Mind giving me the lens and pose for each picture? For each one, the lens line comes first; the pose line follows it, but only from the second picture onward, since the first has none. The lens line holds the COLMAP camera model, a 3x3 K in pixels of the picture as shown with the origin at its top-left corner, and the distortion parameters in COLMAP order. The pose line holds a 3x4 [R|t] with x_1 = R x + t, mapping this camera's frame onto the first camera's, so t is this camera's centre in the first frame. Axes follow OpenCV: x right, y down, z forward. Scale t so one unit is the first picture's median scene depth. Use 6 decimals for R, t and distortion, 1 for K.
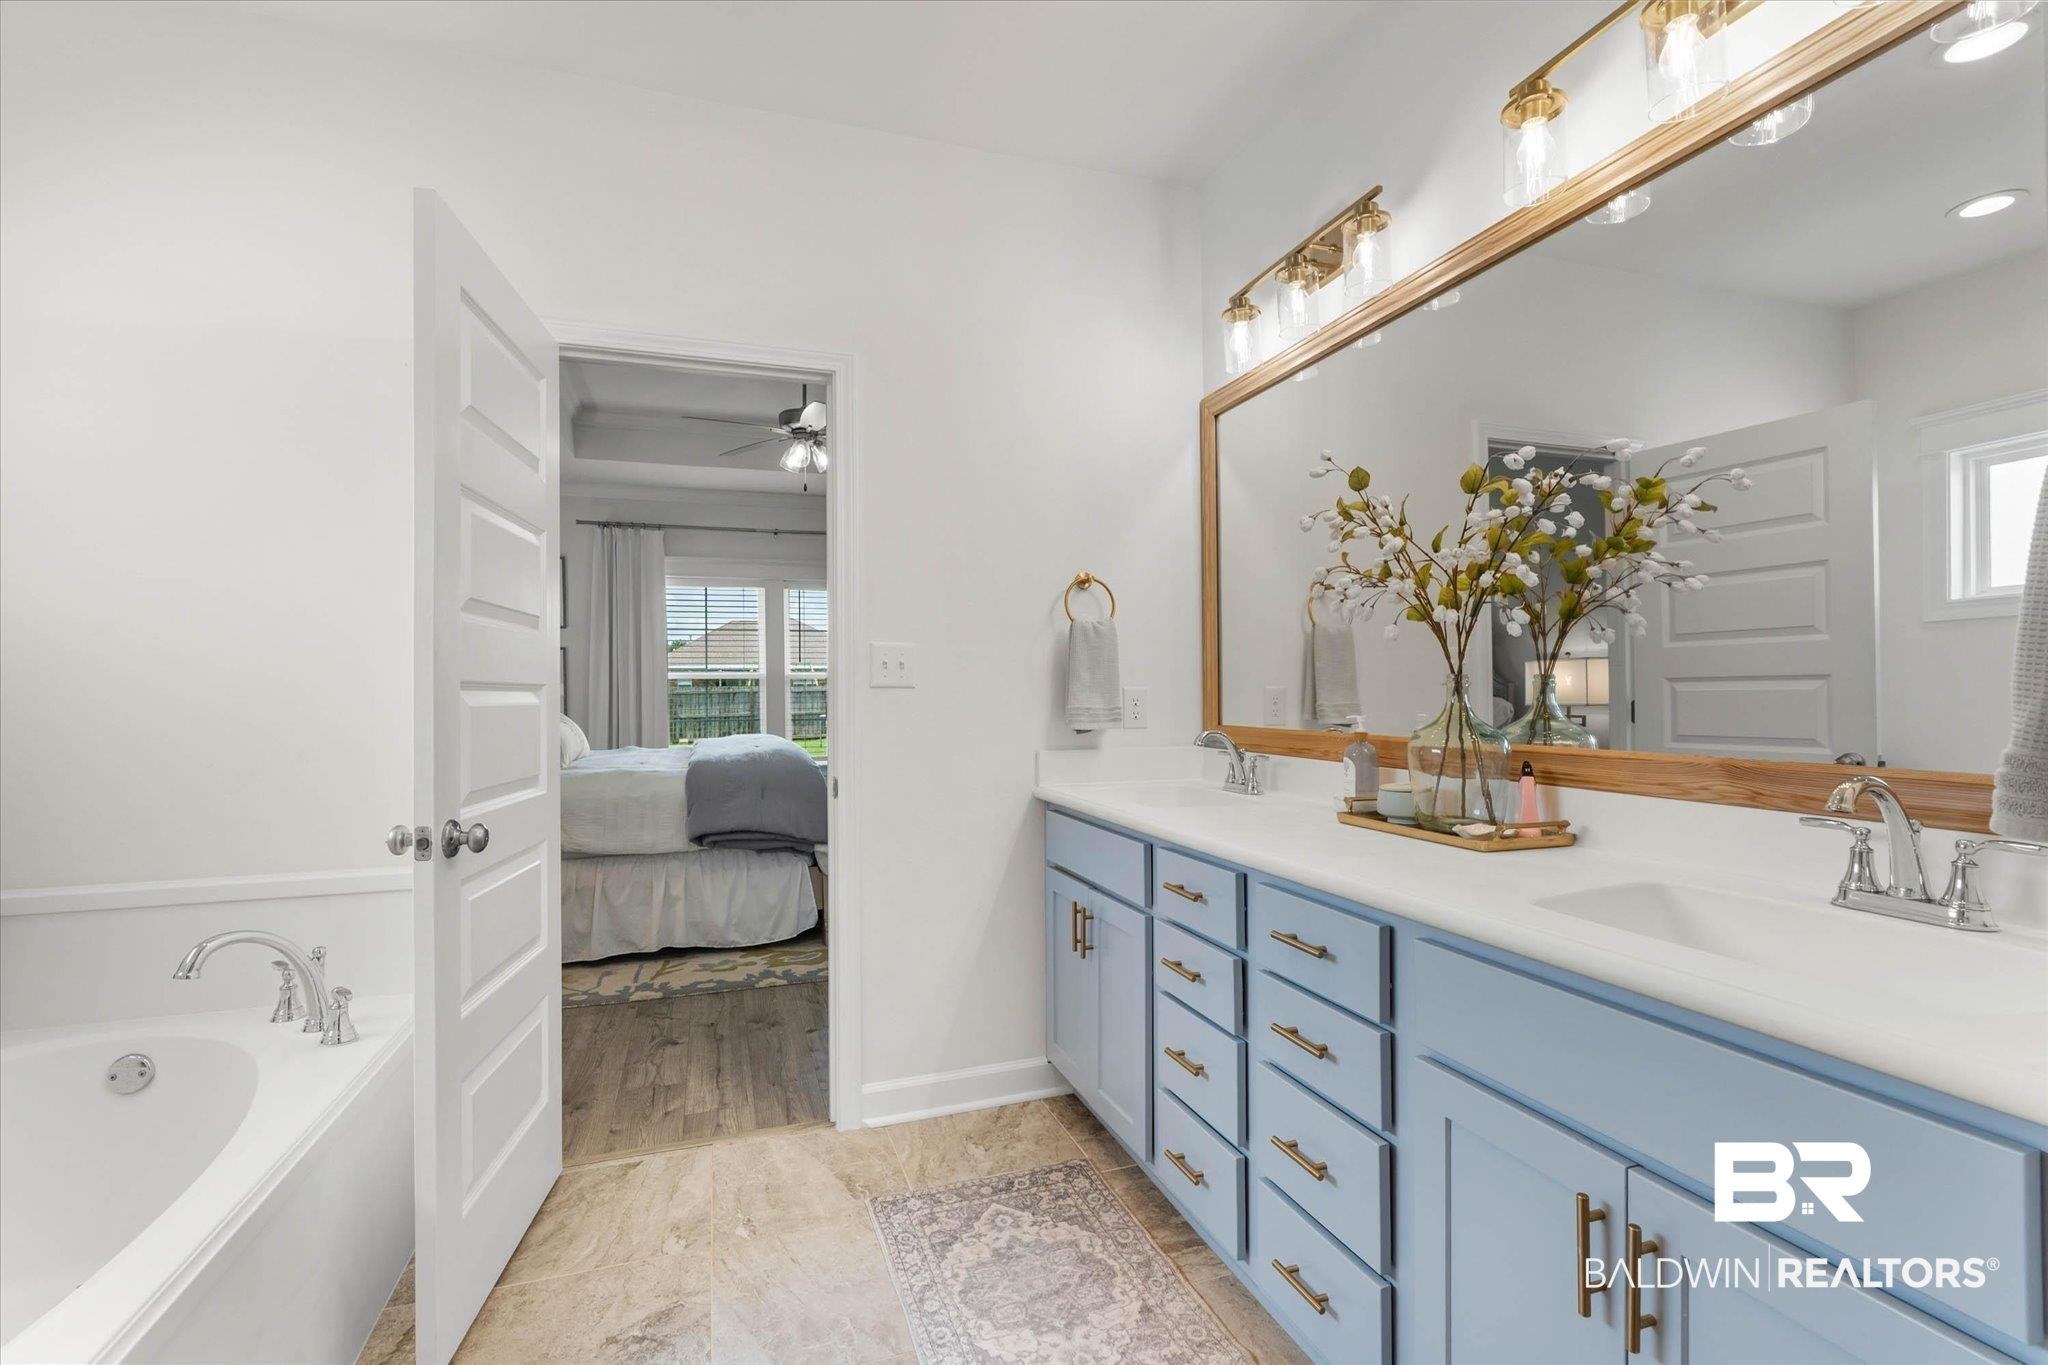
lens RADIAL K [[941.4, 0, 1032.2], [0, 941.4, 694.7], [0, 0, 1]] dist [0.003062, 0.000190]
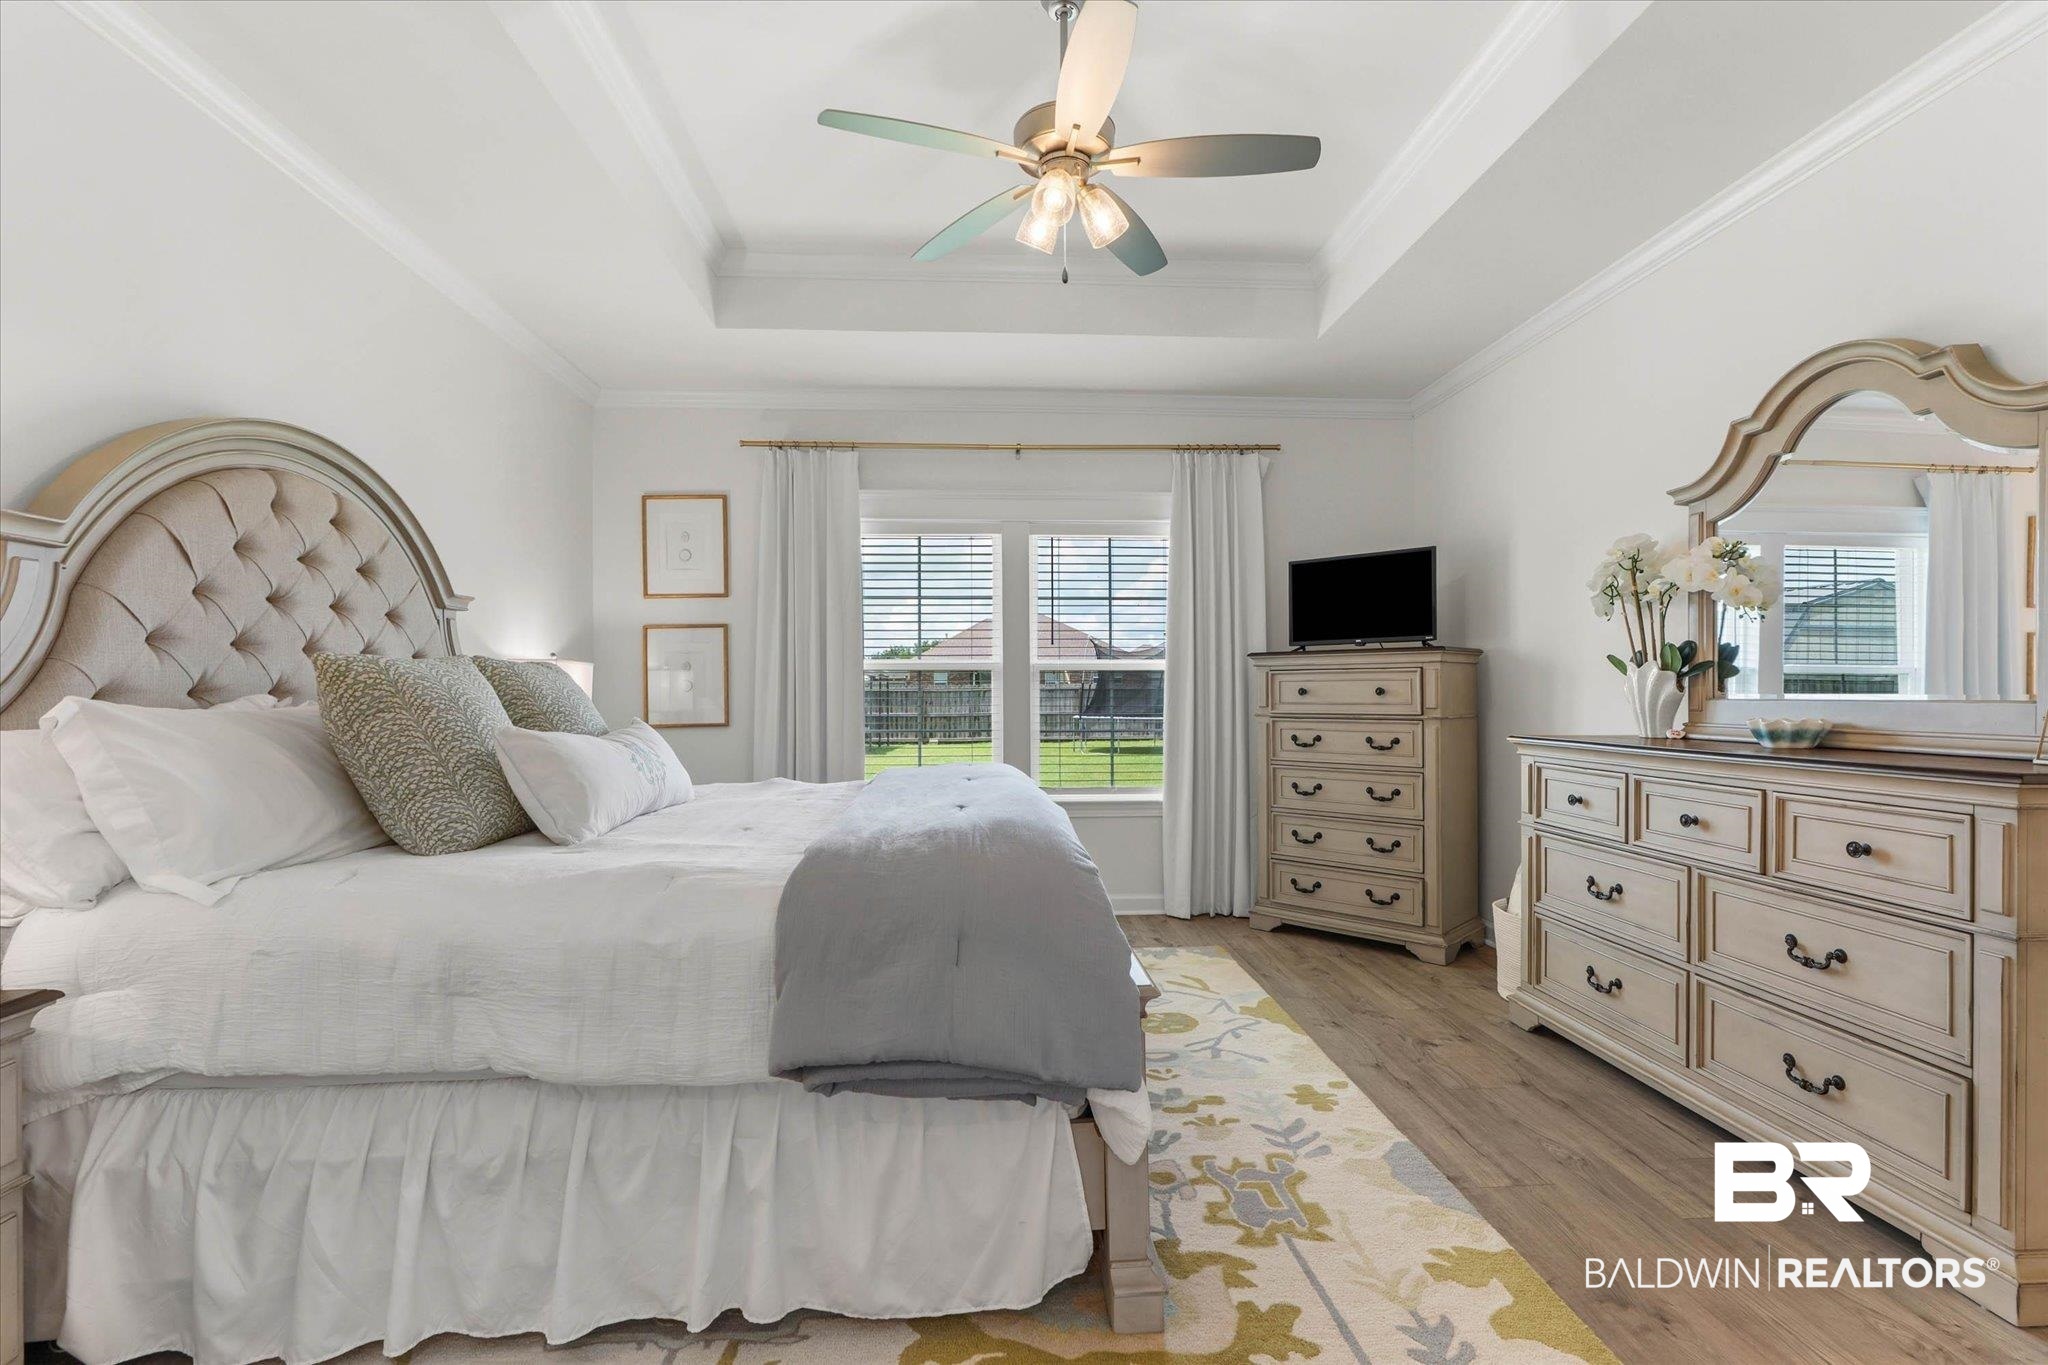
lens RADIAL K [[941.4, 0, 1022.1], [0, 941.4, 691.9], [0, 0, 1]] dist [0.003062, 0.000190]
pose [[0.962995, 0.005042, -0.269471, -0.152465], [-0.005306, 0.999986, -0.000251, -0.001473], [0.269466, 0.001672, 0.963009, 0.616576]]
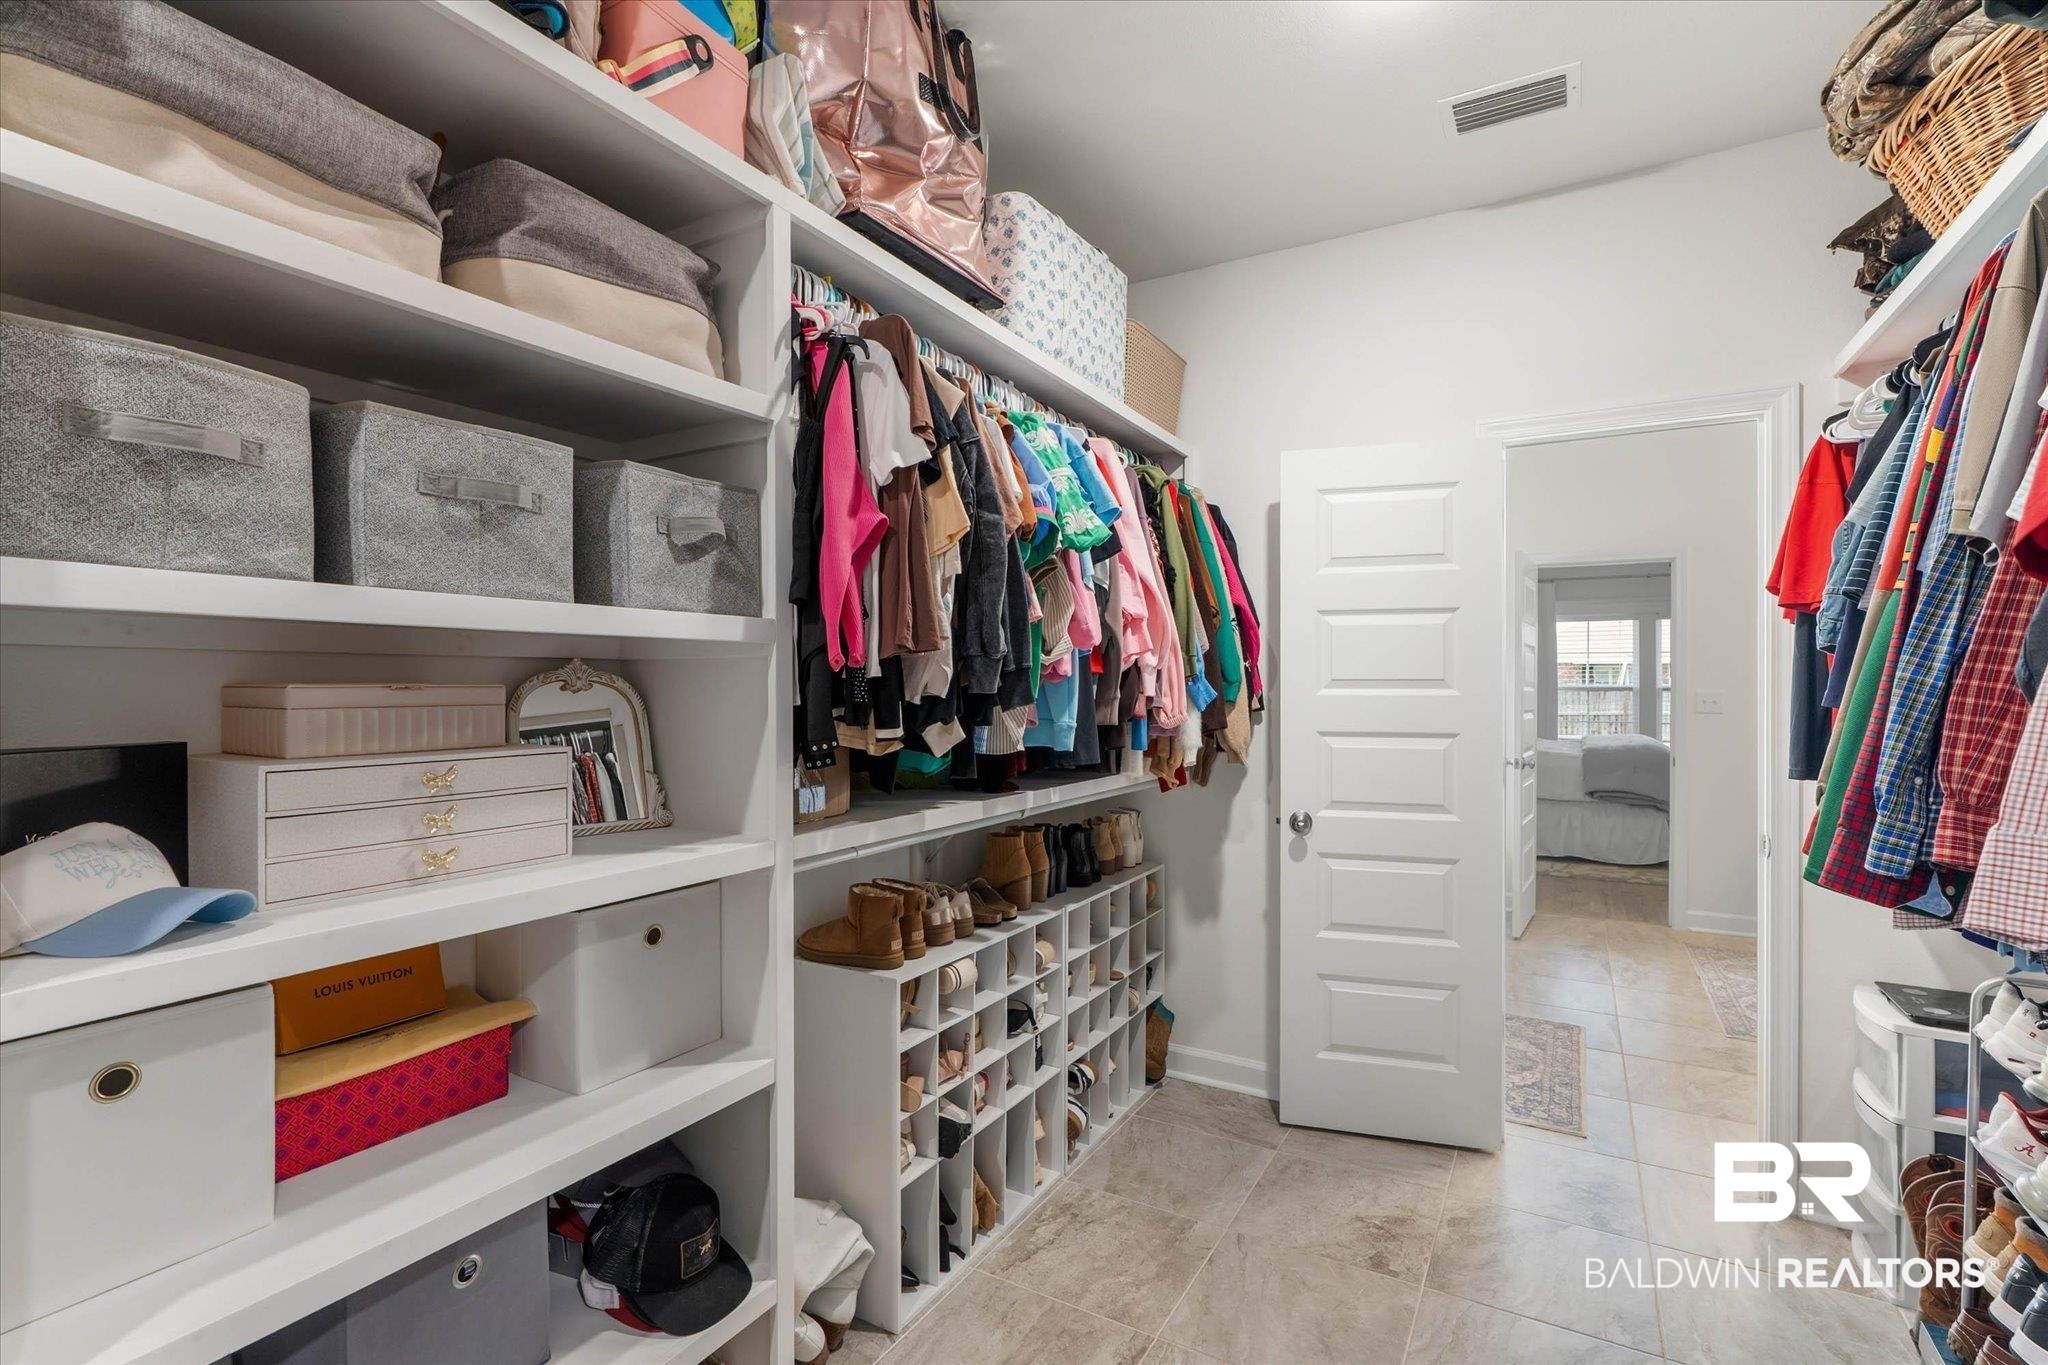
lens RADIAL K [[941.4, 0, 1018.4], [0, 941.4, 688.9], [0, 0, 1]] dist [0.003062, 0.000190]
pose [[0.649662, 0.011418, -0.760137, 0.260268], [-0.008310, 0.999934, 0.007917, -0.041687], [0.760178, 0.001173, 0.649714, -0.870743]]
